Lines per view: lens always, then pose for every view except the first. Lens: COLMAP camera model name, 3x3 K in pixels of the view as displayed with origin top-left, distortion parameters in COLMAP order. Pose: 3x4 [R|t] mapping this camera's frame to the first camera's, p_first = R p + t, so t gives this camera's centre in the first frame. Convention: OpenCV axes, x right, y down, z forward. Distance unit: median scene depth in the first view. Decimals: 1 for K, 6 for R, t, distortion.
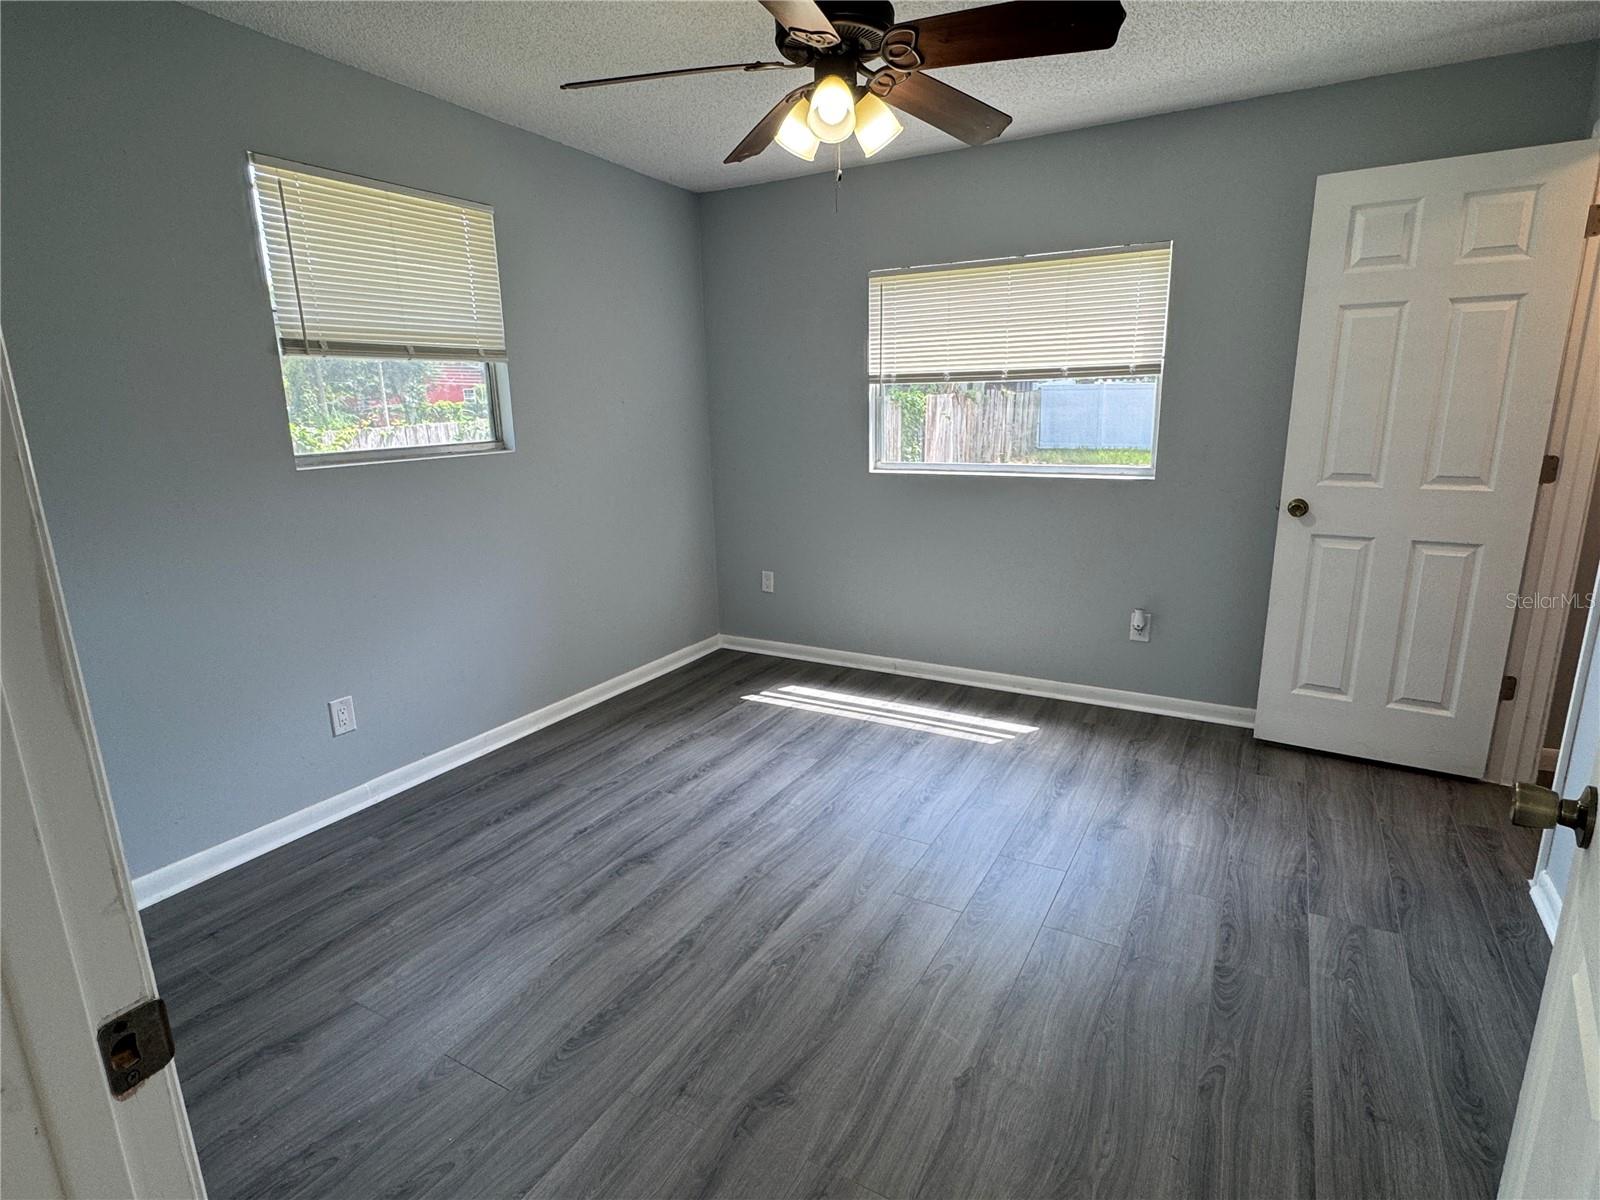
lens RADIAL K [[847.5, 0, 796.7], [0, 847.5, 600.6], [0, 0, 1]] dist [-0.002512, 0.000999]
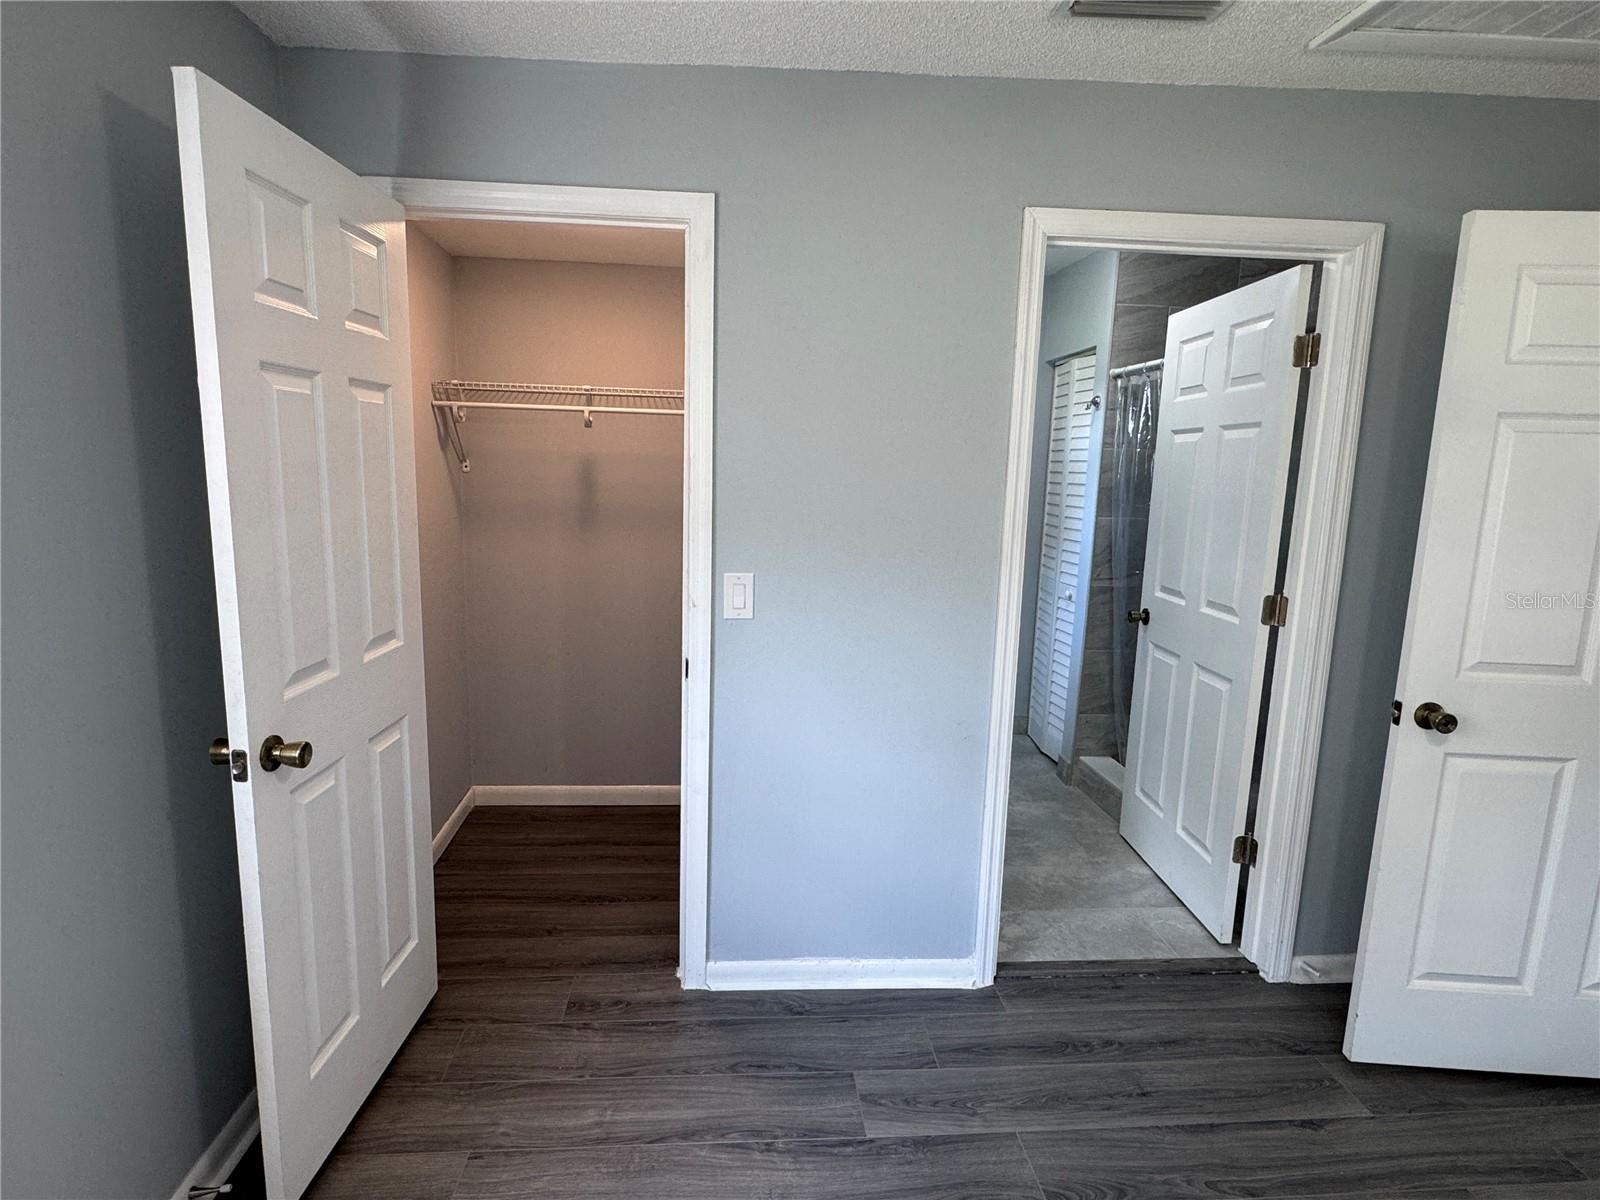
lens RADIAL K [[847.5, 0, 804.3], [0, 847.5, 599.3], [0, 0, 1]] dist [-0.002512, 0.000999]
pose [[-0.565247, -0.130922, 0.814466, 0.027037], [0.178486, 0.944528, 0.275700, -0.359462], [-0.805381, 0.301209, -0.510523, 1.262901]]
